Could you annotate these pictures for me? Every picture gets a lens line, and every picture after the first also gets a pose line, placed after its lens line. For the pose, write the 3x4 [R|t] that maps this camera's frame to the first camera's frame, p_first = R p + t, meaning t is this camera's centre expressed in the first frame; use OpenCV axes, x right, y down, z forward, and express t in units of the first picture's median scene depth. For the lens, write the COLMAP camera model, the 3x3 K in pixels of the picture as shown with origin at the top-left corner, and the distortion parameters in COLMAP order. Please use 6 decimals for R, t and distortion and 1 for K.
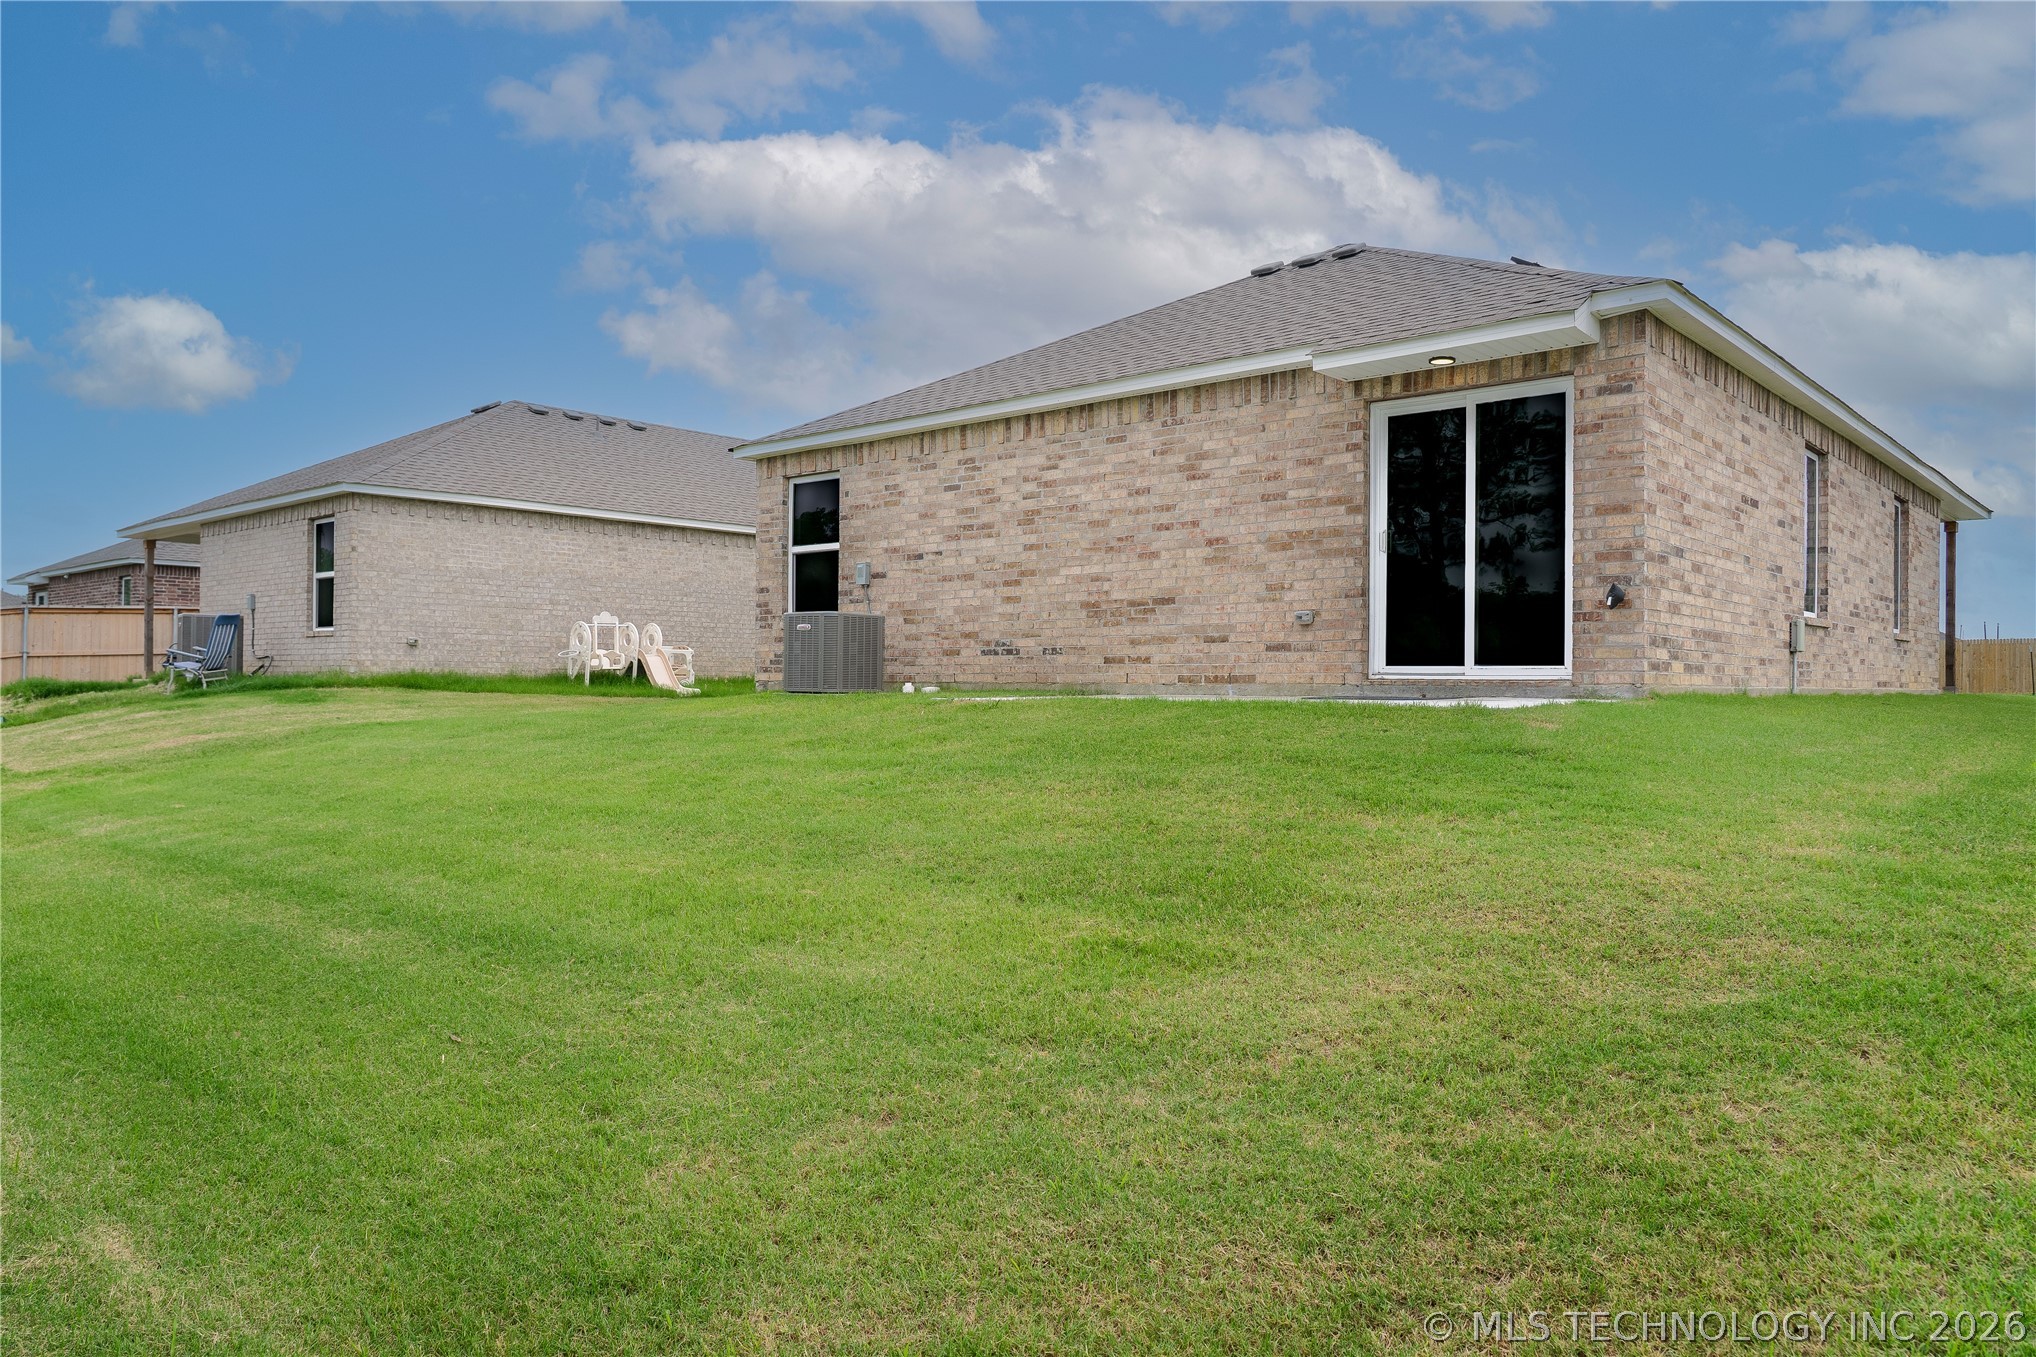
lens RADIAL K [[1391.6, 0, 1018.0], [0, 1391.6, 678.5], [0, 0, 1]] dist [-0.031337, -0.000887]
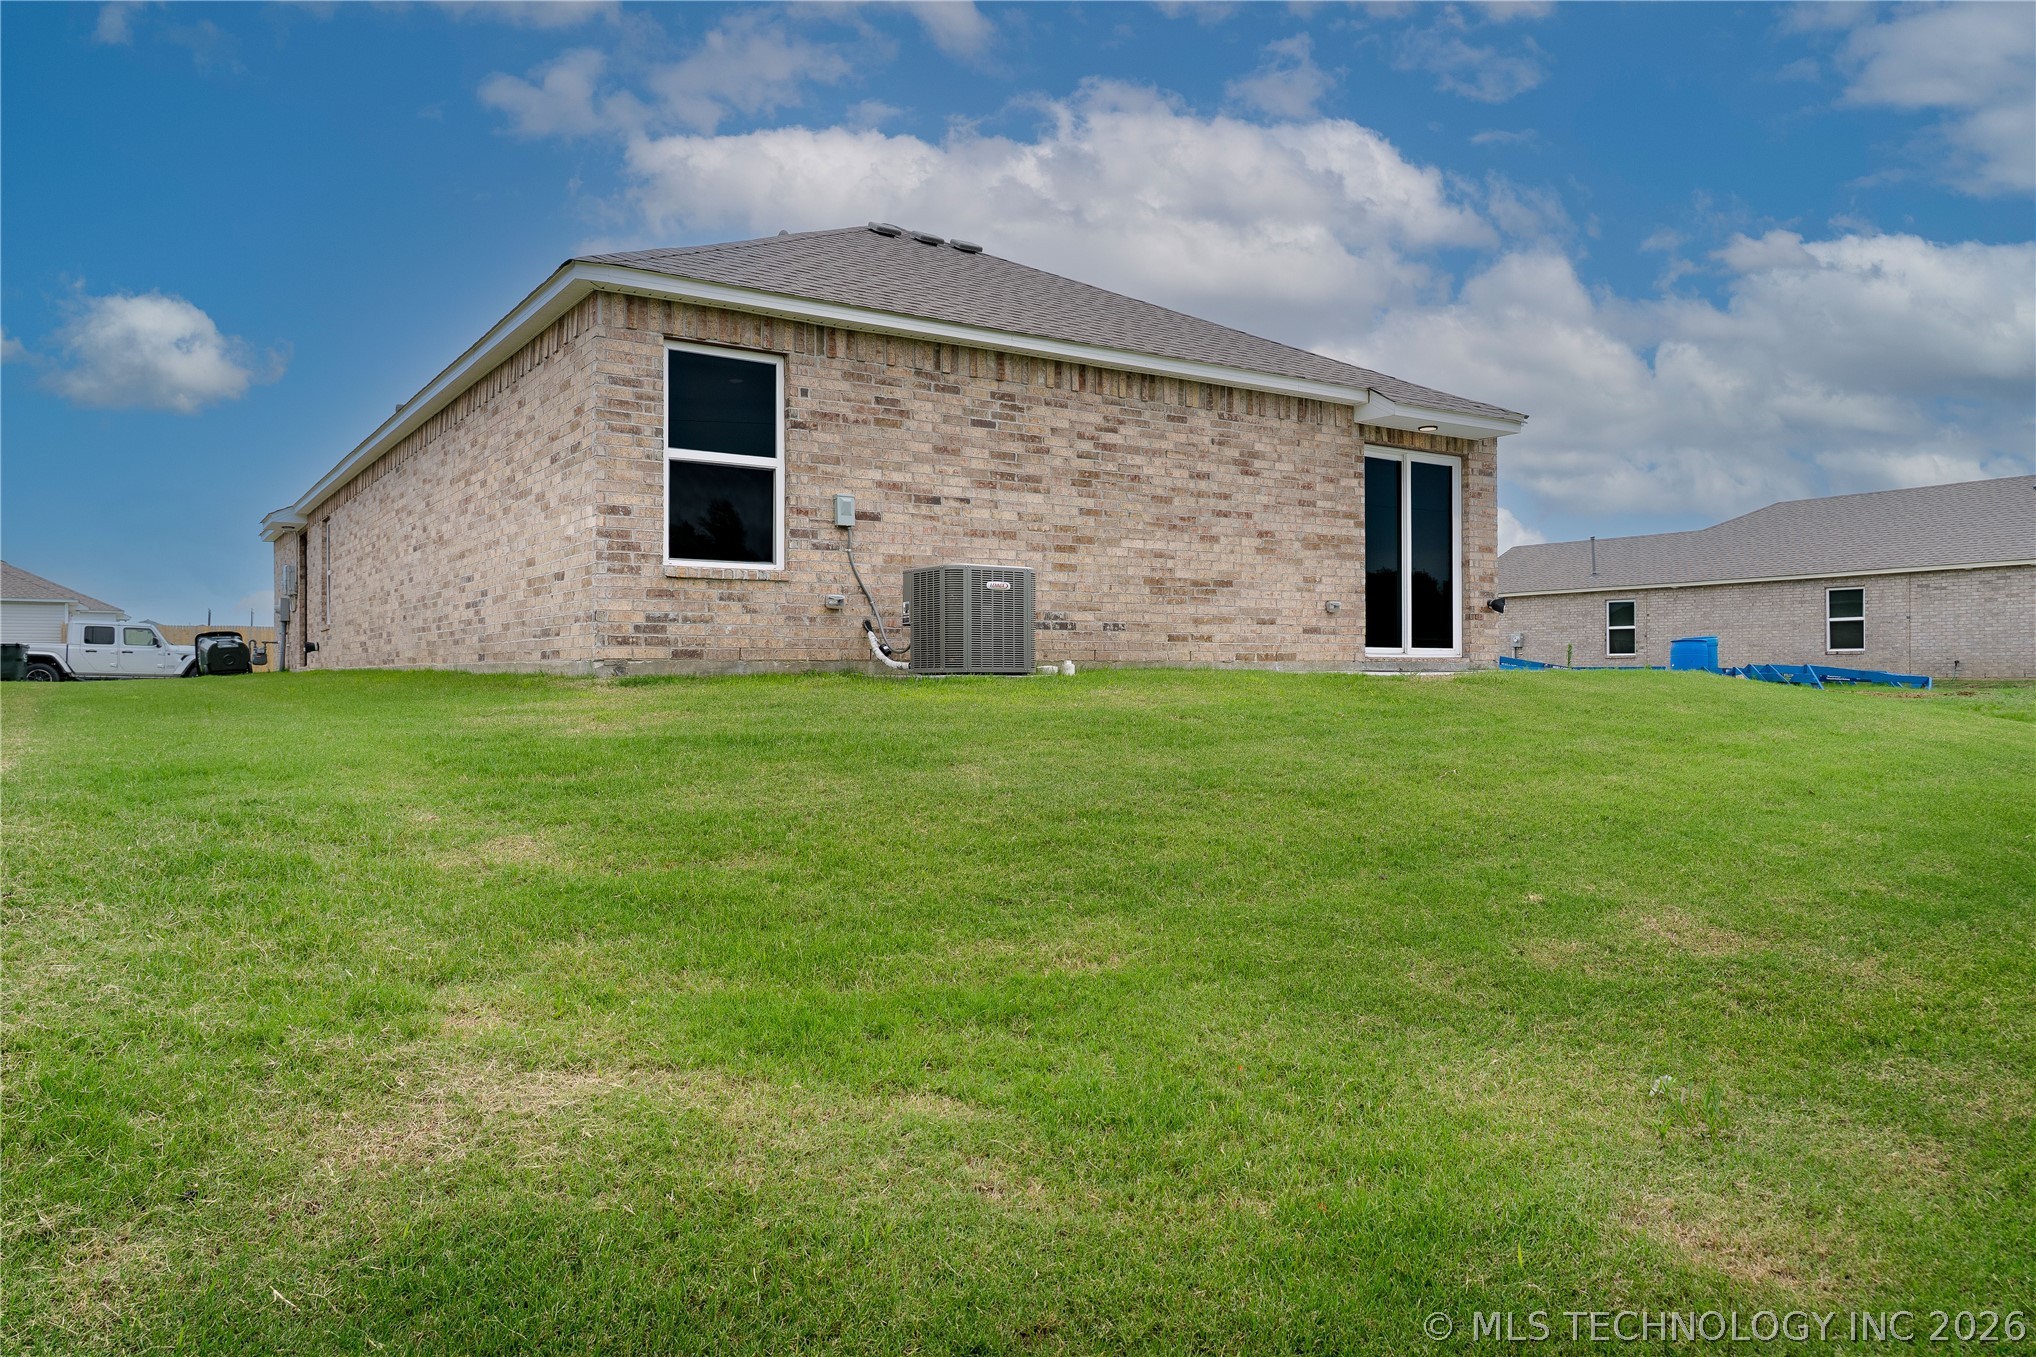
lens RADIAL K [[1391.6, 0, 1018.0], [0, 1391.6, 678.5], [0, 0, 1]] dist [-0.031337, -0.000887]
pose [[0.234416, -0.011339, 0.972070, -0.925871], [0.001135, 0.999934, 0.011390, 0.004416], [-0.972136, -0.001567, 0.234414, 0.866110]]
